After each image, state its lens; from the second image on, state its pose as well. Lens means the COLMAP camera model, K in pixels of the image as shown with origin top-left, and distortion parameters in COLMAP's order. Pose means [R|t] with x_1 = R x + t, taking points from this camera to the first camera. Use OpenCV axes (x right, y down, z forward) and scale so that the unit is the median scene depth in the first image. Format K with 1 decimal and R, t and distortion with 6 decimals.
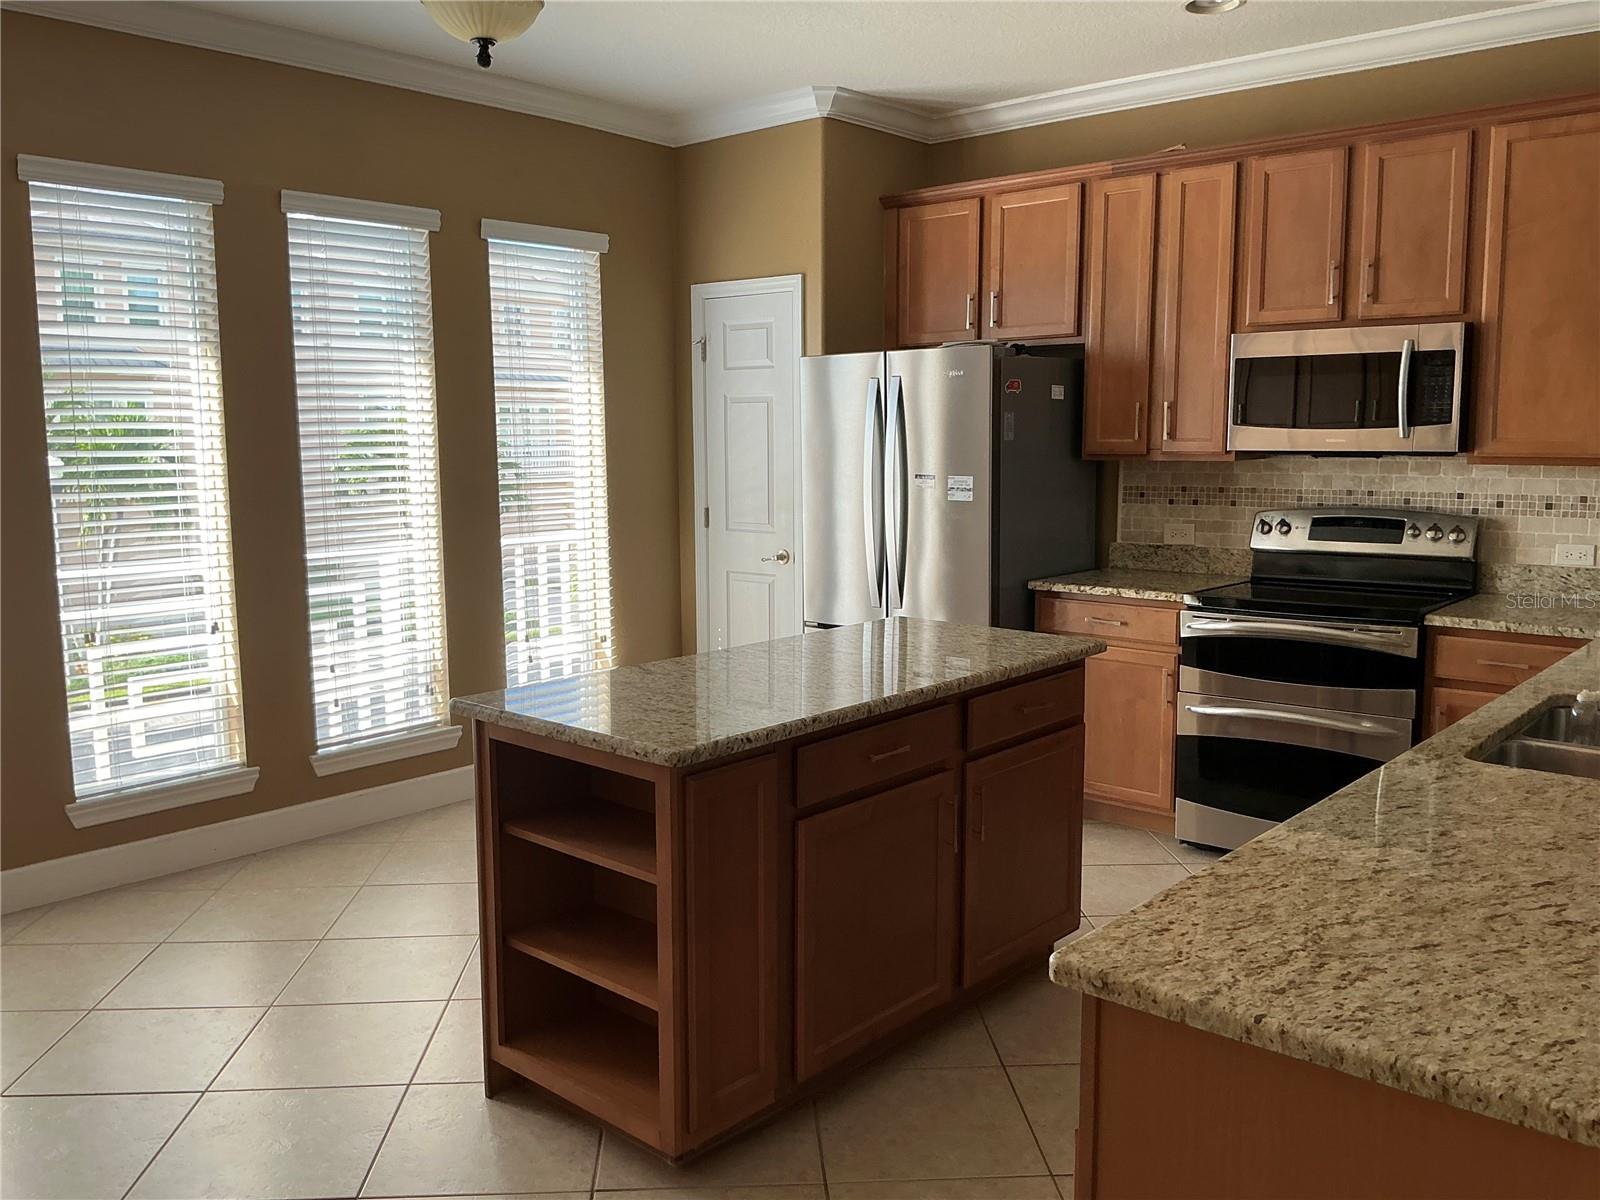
lens RADIAL K [[1327.9, 0, 800.9], [0, 1327.9, 599.5], [0, 0, 1]] dist [0.046537, -0.096750]
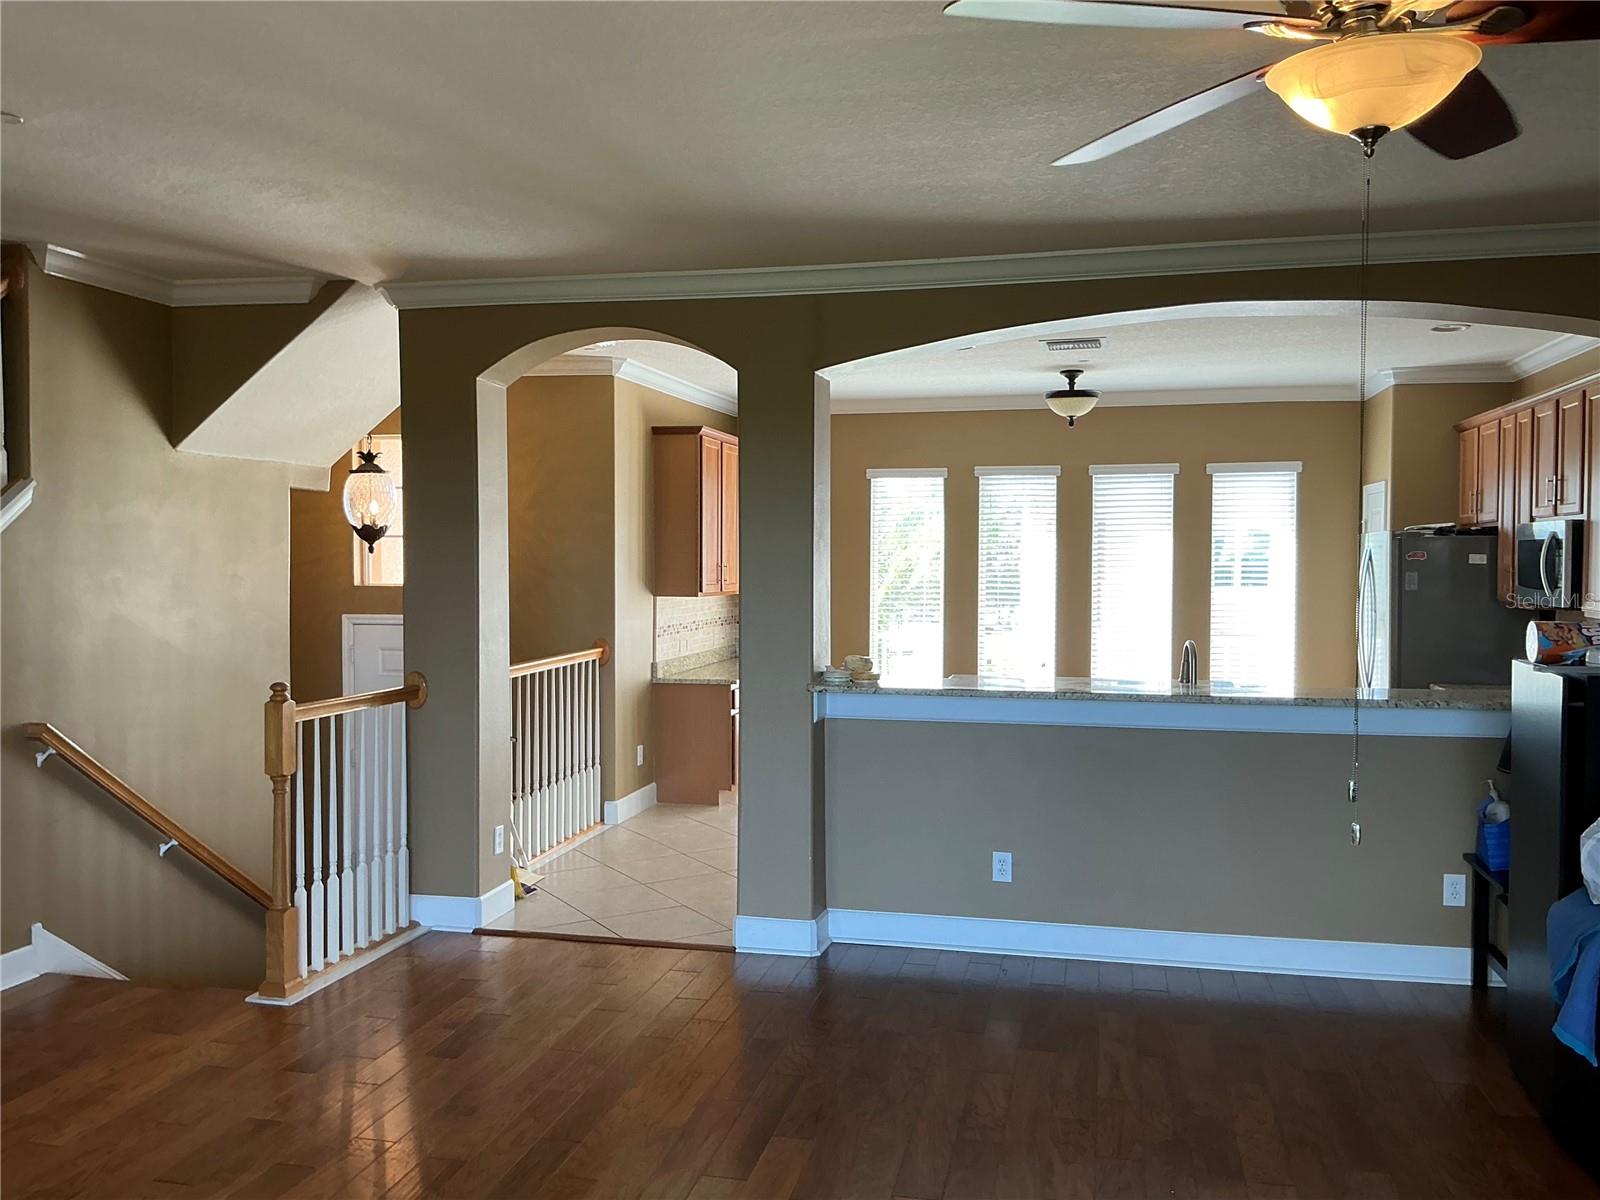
lens RADIAL K [[1327.9, 0, 792.7], [0, 1327.9, 596.4], [0, 0, 1]] dist [0.046537, -0.096750]
pose [[0.467799, 0.032929, -0.883221, 1.156886], [-0.110430, 0.993653, -0.021443, 0.003347], [0.876909, 0.107565, 0.468466, -0.369493]]
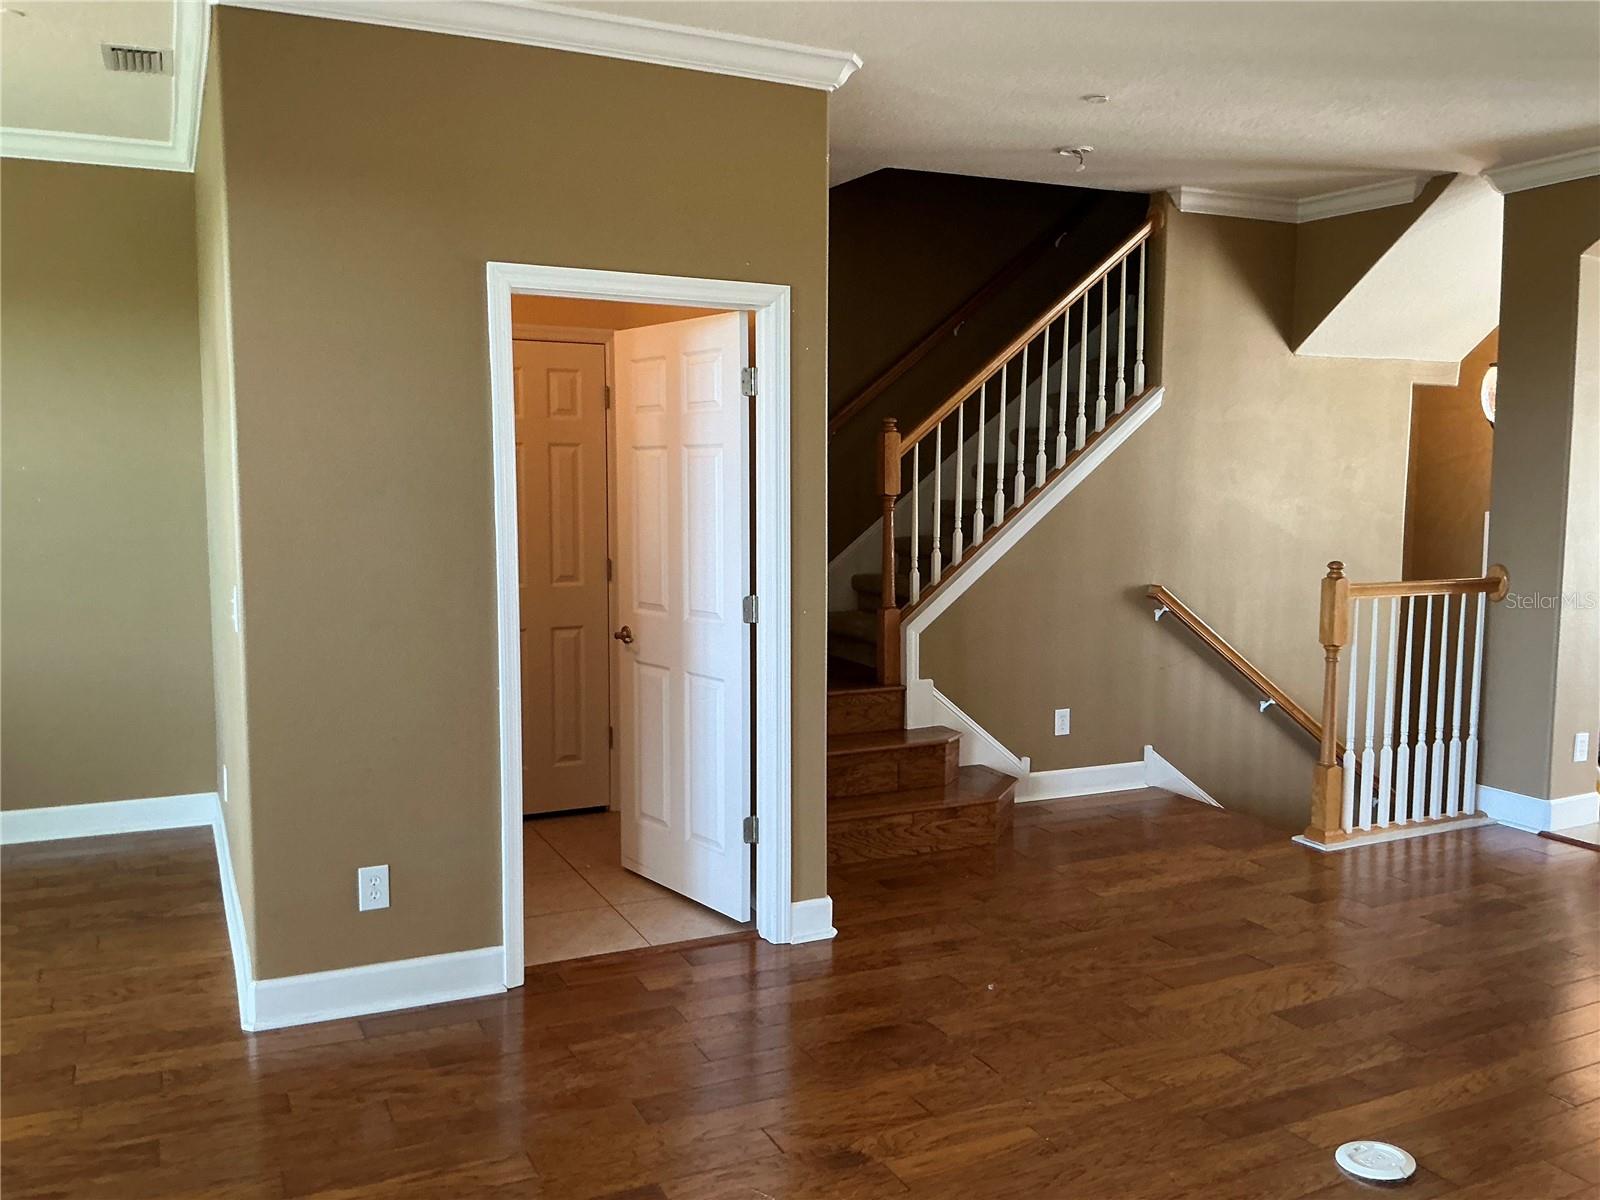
lens RADIAL K [[1327.9, 0, 788.9], [0, 1327.9, 601.0], [0, 0, 1]] dist [0.046537, -0.096750]
pose [[-0.401708, 0.098765, -0.910426, 1.281305], [-0.108561, 0.982021, 0.154432, -0.000598], [0.909310, 0.160873, -0.383764, -0.213857]]
